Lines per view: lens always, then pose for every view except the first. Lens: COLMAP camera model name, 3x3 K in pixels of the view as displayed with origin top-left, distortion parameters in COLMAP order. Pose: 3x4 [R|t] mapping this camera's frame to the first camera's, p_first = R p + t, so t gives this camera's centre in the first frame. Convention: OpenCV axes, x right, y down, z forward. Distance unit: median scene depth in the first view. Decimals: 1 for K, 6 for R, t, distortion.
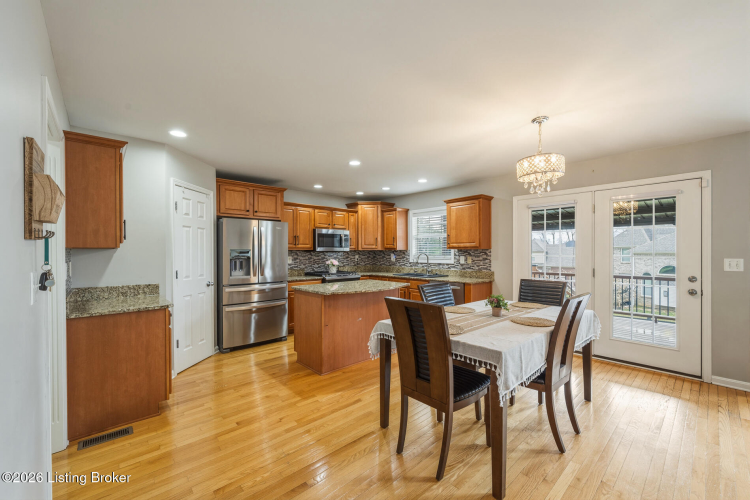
lens RADIAL K [[306.7, 0, 378.1], [0, 306.7, 253.2], [0, 0, 1]] dist [-0.003718, -0.000368]
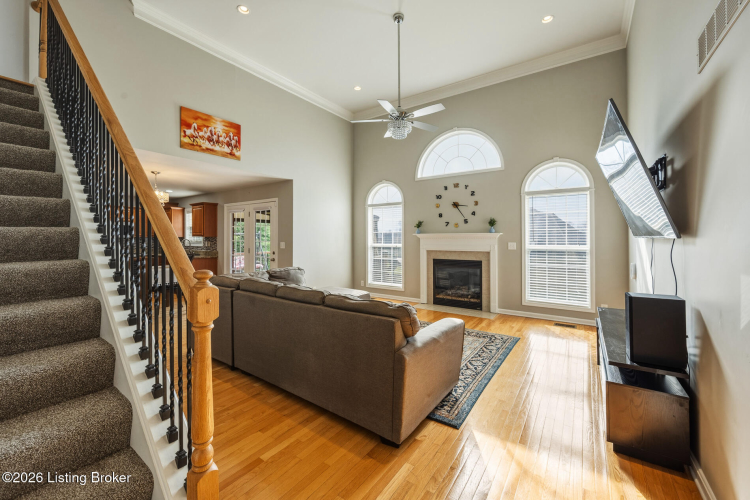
lens RADIAL K [[295.3, 0, 375.4], [0, 295.3, 235.1], [0, 0, 1]] dist [-0.006028, -0.000370]
pose [[0.974509, 0.005471, 0.224283, 0.860079], [-0.001912, 0.999869, -0.016082, 0.000369], [-0.224342, 0.015243, 0.974391, -0.671163]]
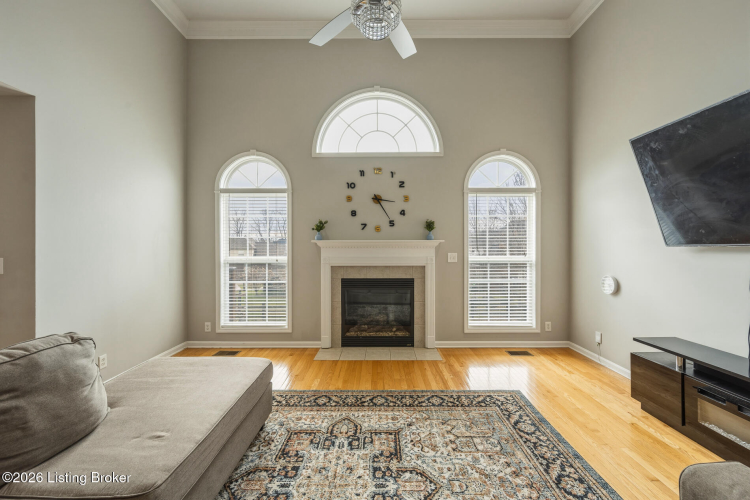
lens RADIAL K [[306.7, 0, 376.0], [0, 306.7, 249.3], [0, 0, 1]] dist [-0.003718, -0.000368]
pose [[0.677345, -0.000497, 0.735665, 0.812717], [0.001091, 0.999999, -0.000329, -0.001265], [-0.735665, 0.001026, 0.677345, -0.149588]]
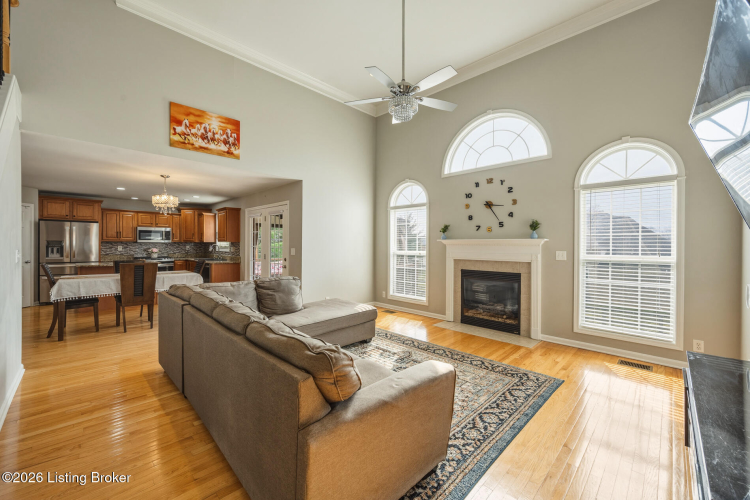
lens RADIAL K [[295.3, 0, 373.9], [0, 295.3, 245.4], [0, 0, 1]] dist [-0.006028, -0.000370]
pose [[0.998635, 0.009419, 0.051366, 1.015348], [-0.009360, 0.999955, -0.001400, -0.000983], [-0.051377, 0.000917, 0.998679, -0.540772]]
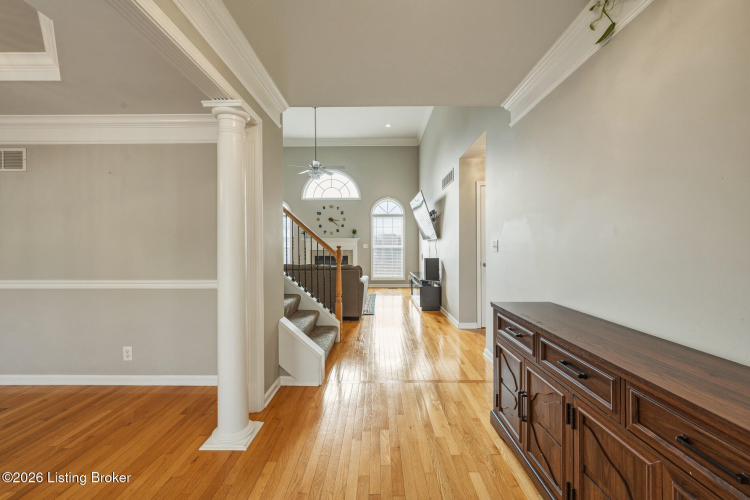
lens RADIAL K [[306.7, 0, 372.6], [0, 306.7, 249.9], [0, 0, 1]] dist [-0.003718, -0.000368]
pose [[0.675708, -0.003445, 0.737161, 0.223092], [0.005419, 0.999985, -0.000294, 0.046412], [-0.737150, 0.004193, 0.675717, -1.041109]]
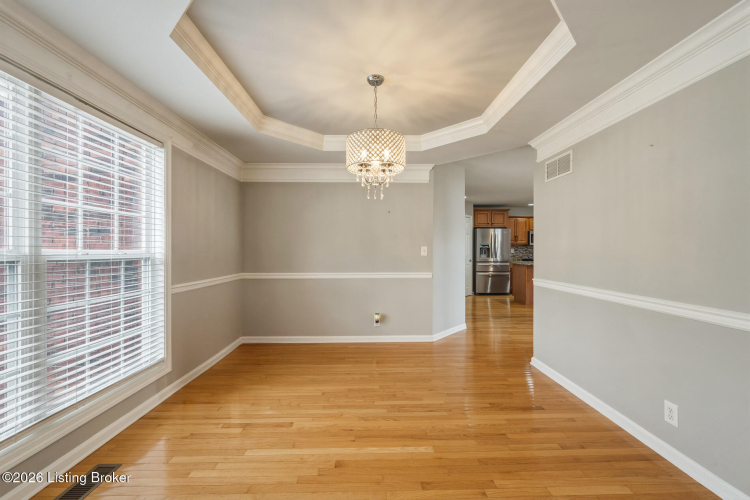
lens RADIAL K [[306.7, 0, 380.7], [0, 306.7, 256.1], [0, 0, 1]] dist [-0.003718, -0.000368]
pose [[0.754519, 0.009830, -0.656205, 0.306709], [-0.003640, 0.999935, 0.010794, 0.042920], [0.656268, -0.005756, 0.754506, -0.836710]]
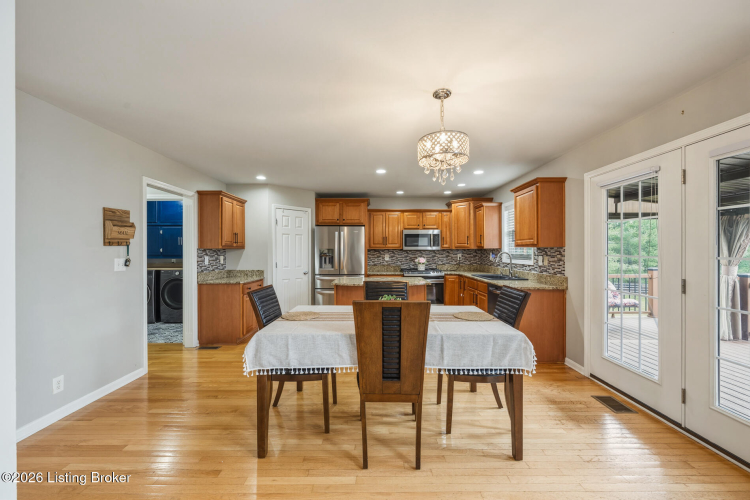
lens RADIAL K [[295.3, 0, 377.0], [0, 295.3, 252.0], [0, 0, 1]] dist [-0.006028, -0.000370]
pose [[0.740887, 0.002681, -0.671625, 0.540774], [-0.002509, 0.999996, 0.001224, -0.000387], [0.671625, 0.000778, 0.740890, 0.163313]]
